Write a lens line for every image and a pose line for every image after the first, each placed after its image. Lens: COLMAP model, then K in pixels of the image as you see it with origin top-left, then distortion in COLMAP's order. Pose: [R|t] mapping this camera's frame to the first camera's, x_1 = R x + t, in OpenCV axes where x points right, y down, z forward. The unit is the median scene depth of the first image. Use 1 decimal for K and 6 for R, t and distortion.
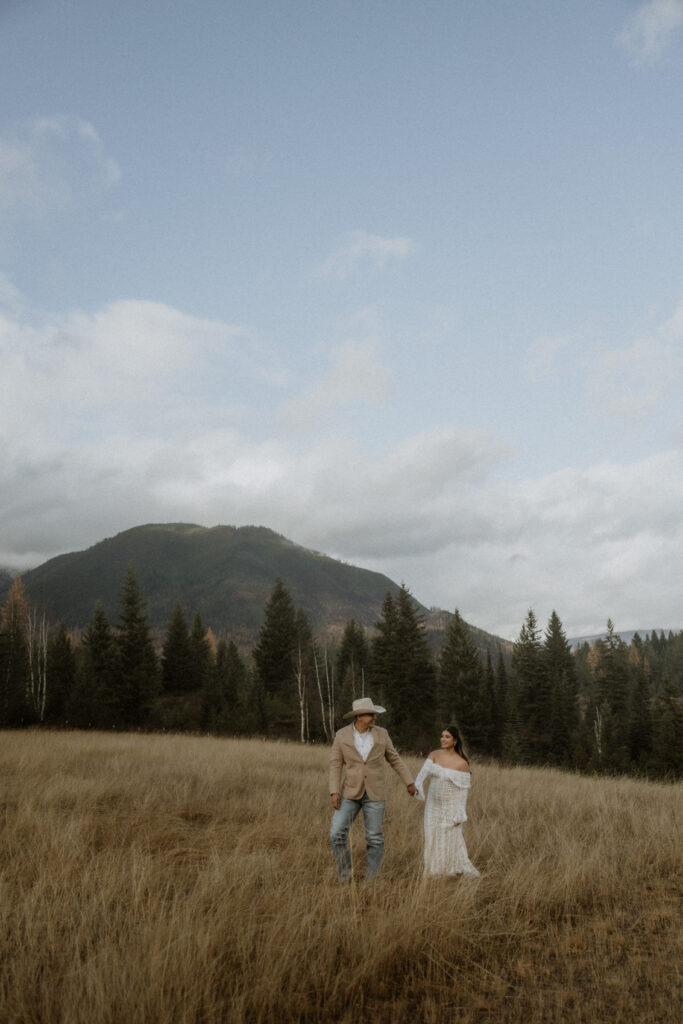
lens RADIAL K [[910.5, 0, 341.5], [0, 910.5, 512.0], [0, 0, 1]] dist [-0.044329, 0.001456]
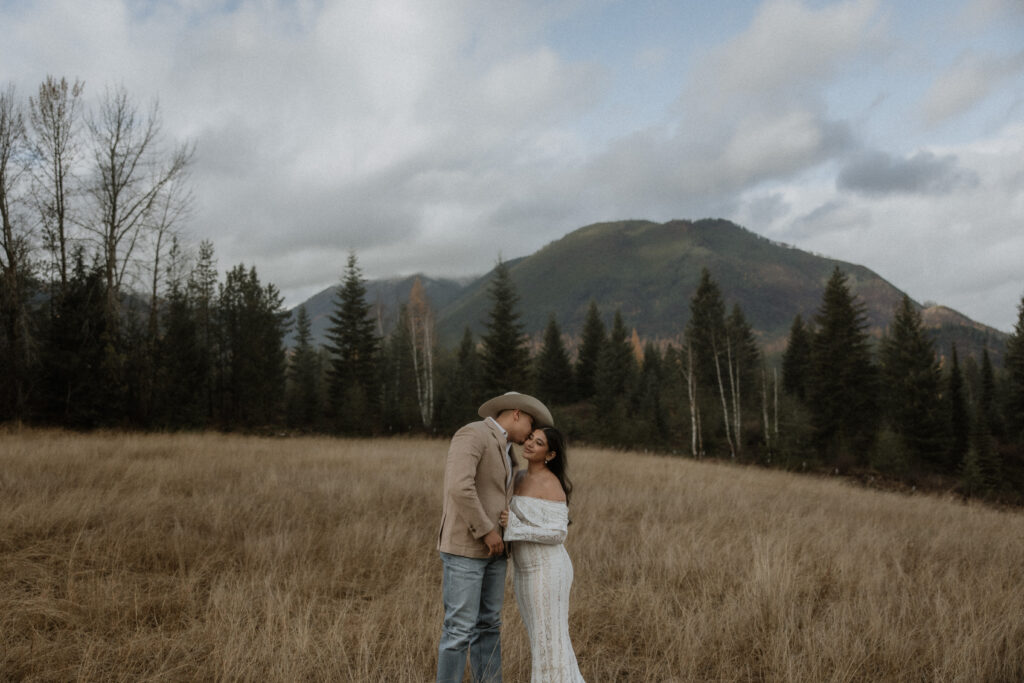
lens RADIAL K [[985.5, 0, 497.4], [0, 985.5, 339.0], [0, 0, 1]] dist [-0.000776, 0.003814]
pose [[0.950282, -0.021102, -0.310675, 0.052703], [0.062039, 0.990530, 0.122484, 0.017751], [0.305149, -0.135669, 0.942591, 0.071403]]
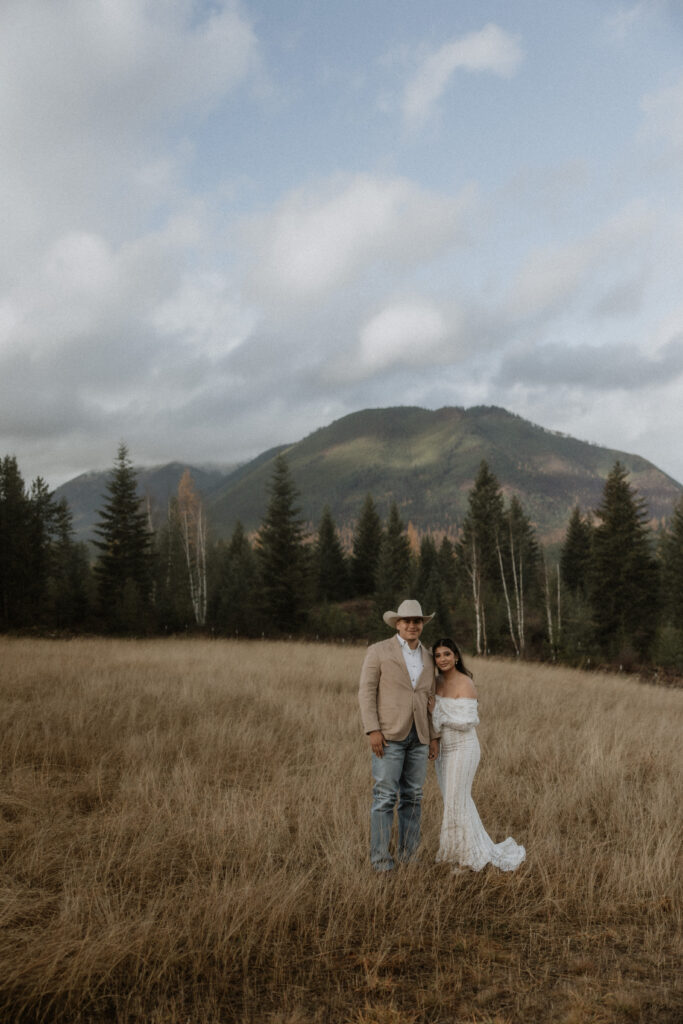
lens RADIAL K [[1039.9, 0, 341.5], [0, 1039.9, 512.0], [0, 0, 1]] dist [0.002984, 0.002731]
pose [[0.971380, -0.025749, -0.236132, 0.047672], [0.052853, 0.992615, 0.109184, 0.010868], [0.231577, -0.118539, 0.965567, 0.047505]]
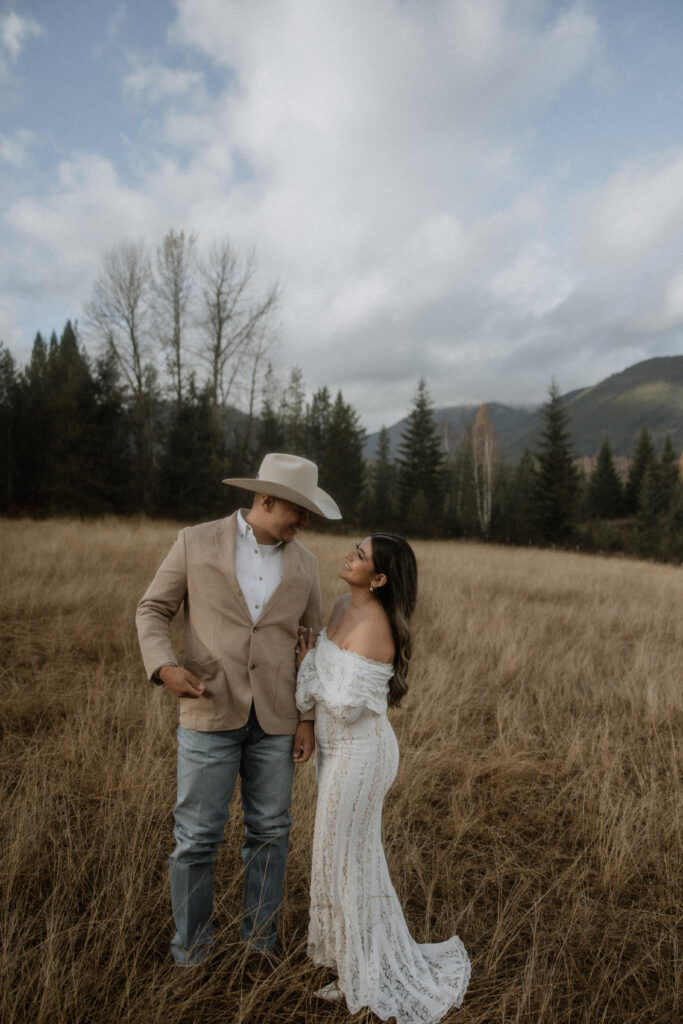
lens RADIAL K [[844.3, 0, 357.1], [0, 844.3, 517.8], [0, 0, 1]] dist [-0.087567, 0.086545]
pose [[0.851902, 0.036848, -0.522403, 0.053270], [0.067173, 0.981594, 0.178778, 0.023851], [0.519375, -0.187393, 0.833747, 0.099754]]
